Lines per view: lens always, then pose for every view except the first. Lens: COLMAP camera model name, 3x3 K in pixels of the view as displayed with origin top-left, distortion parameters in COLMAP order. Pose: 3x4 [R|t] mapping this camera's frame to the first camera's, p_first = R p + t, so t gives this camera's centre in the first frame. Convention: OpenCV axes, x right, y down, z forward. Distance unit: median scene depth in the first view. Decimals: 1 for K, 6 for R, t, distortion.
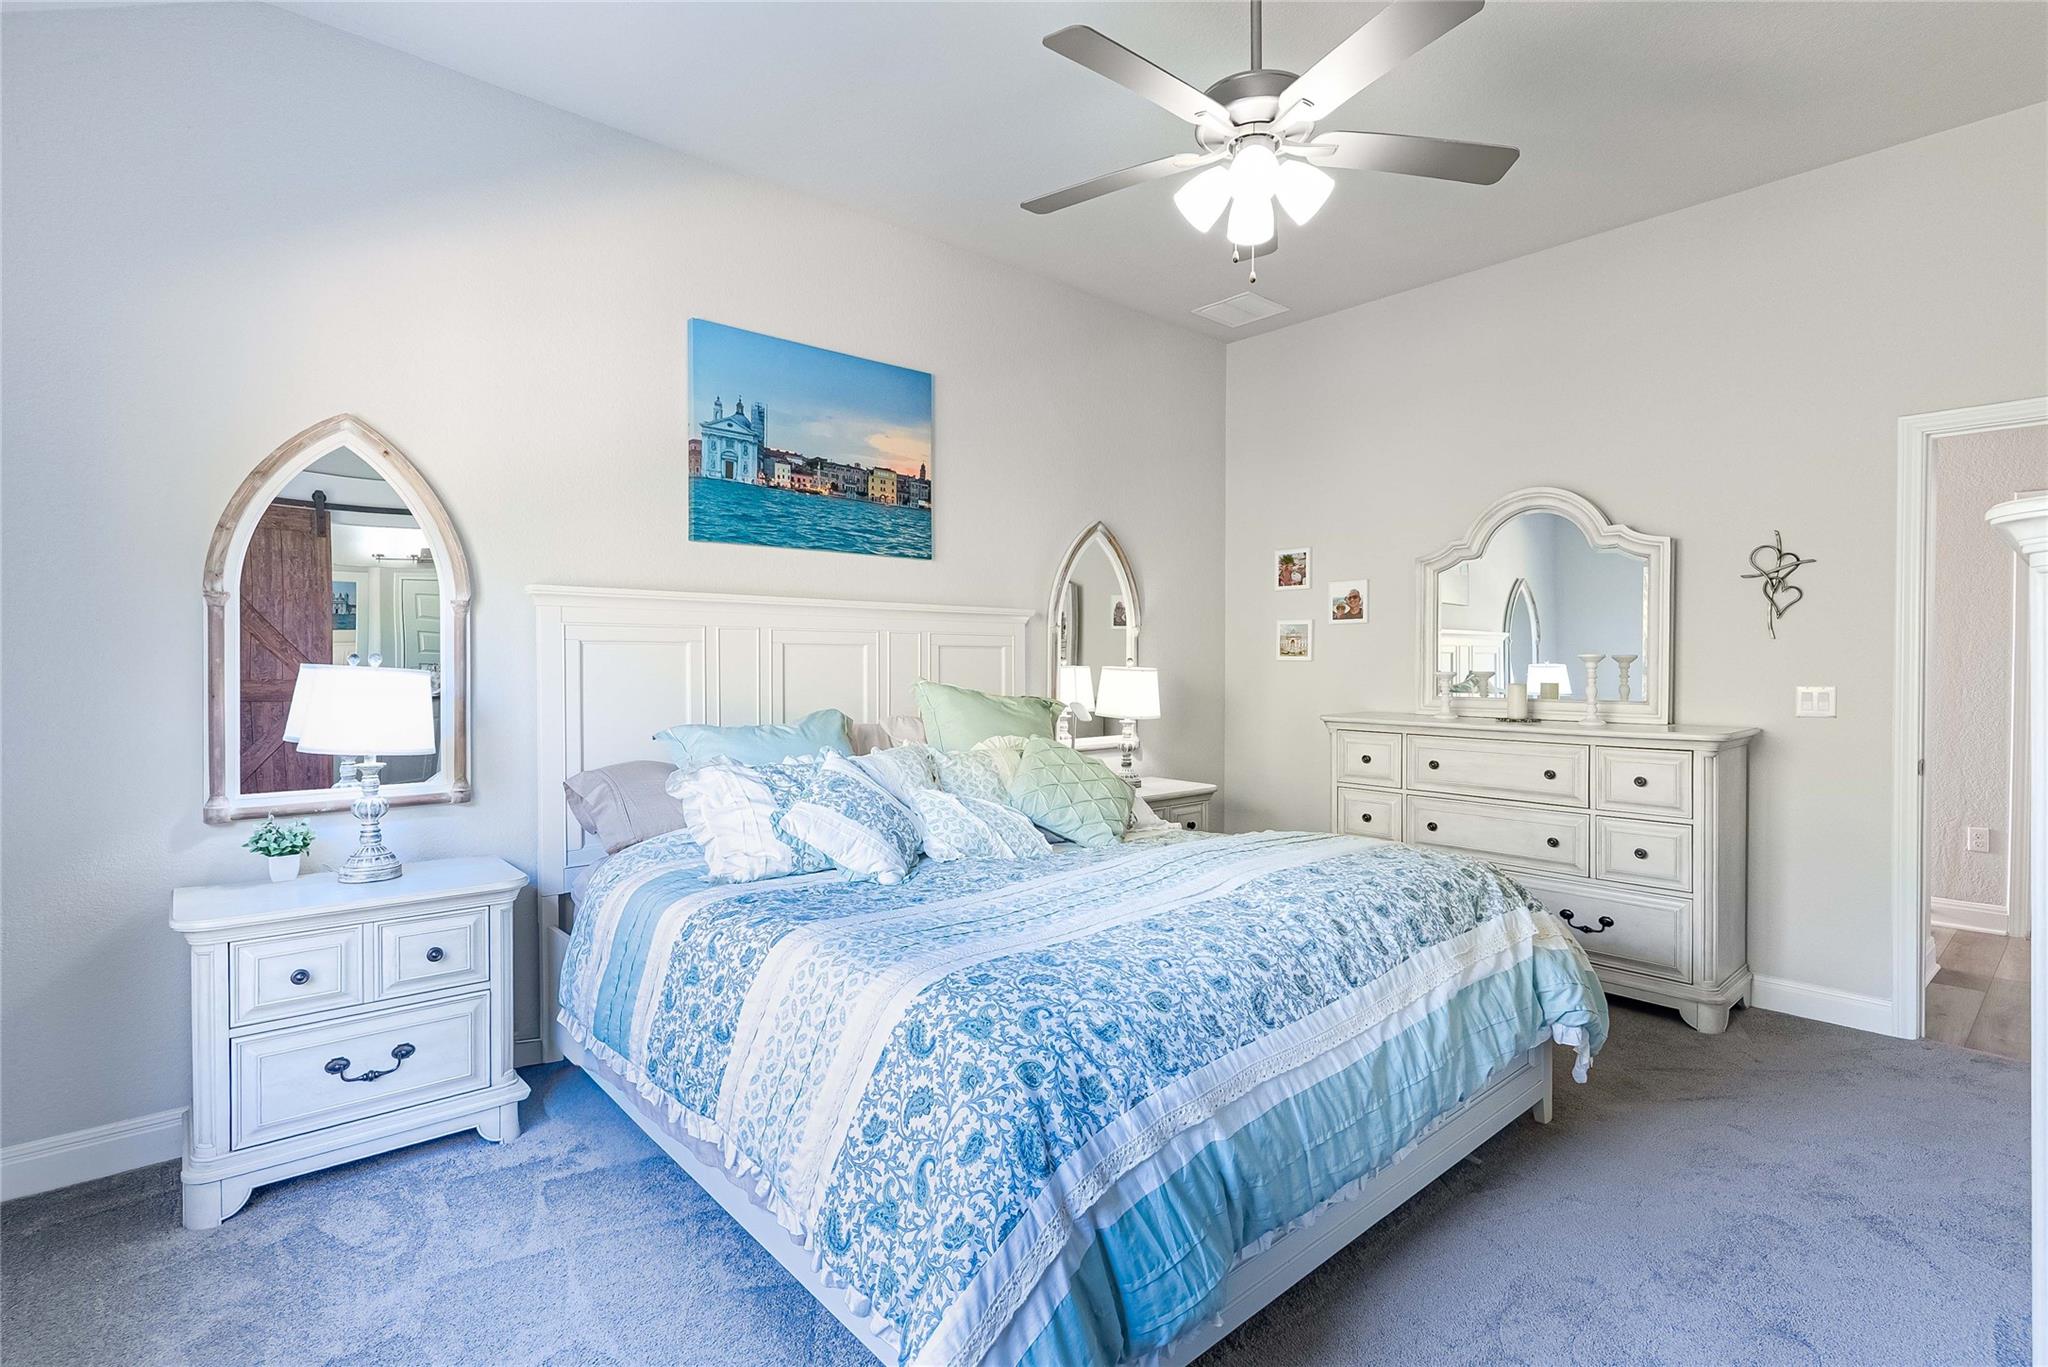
lens RADIAL K [[977.0, 0, 1029.7], [0, 977.0, 680.5], [0, 0, 1]] dist [0.003617, 0.000406]
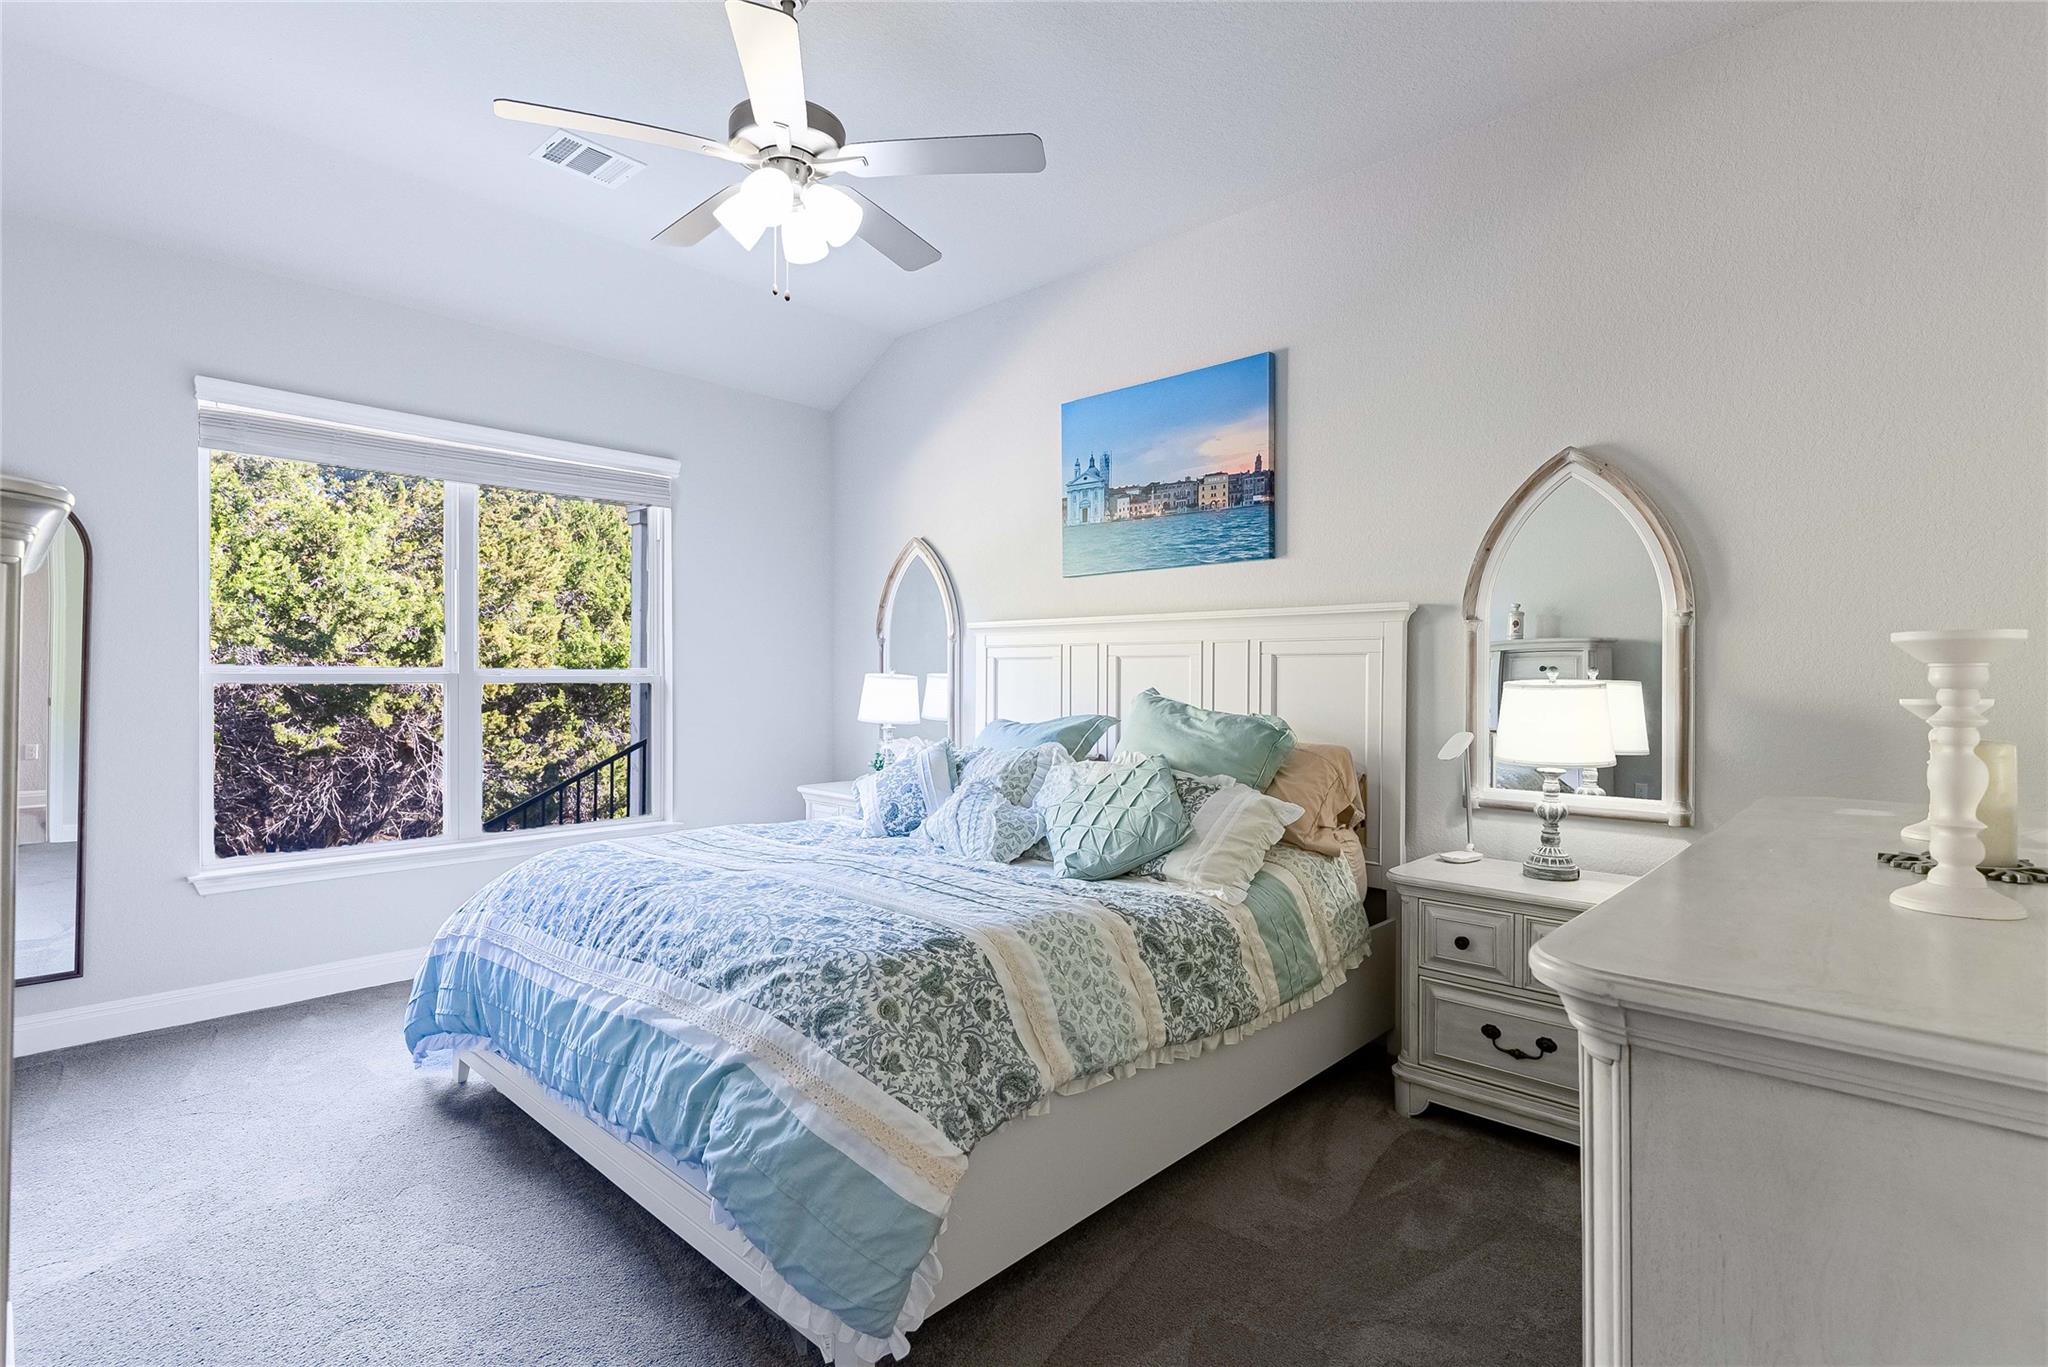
lens RADIAL K [[977.0, 0, 1029.7], [0, 977.0, 680.5], [0, 0, 1]] dist [0.003617, 0.000406]
pose [[0.094353, 0.002886, -0.995535, 0.882509], [-0.025023, 0.999687, 0.000527, -0.008297], [0.995224, 0.024861, 0.094396, 0.806442]]
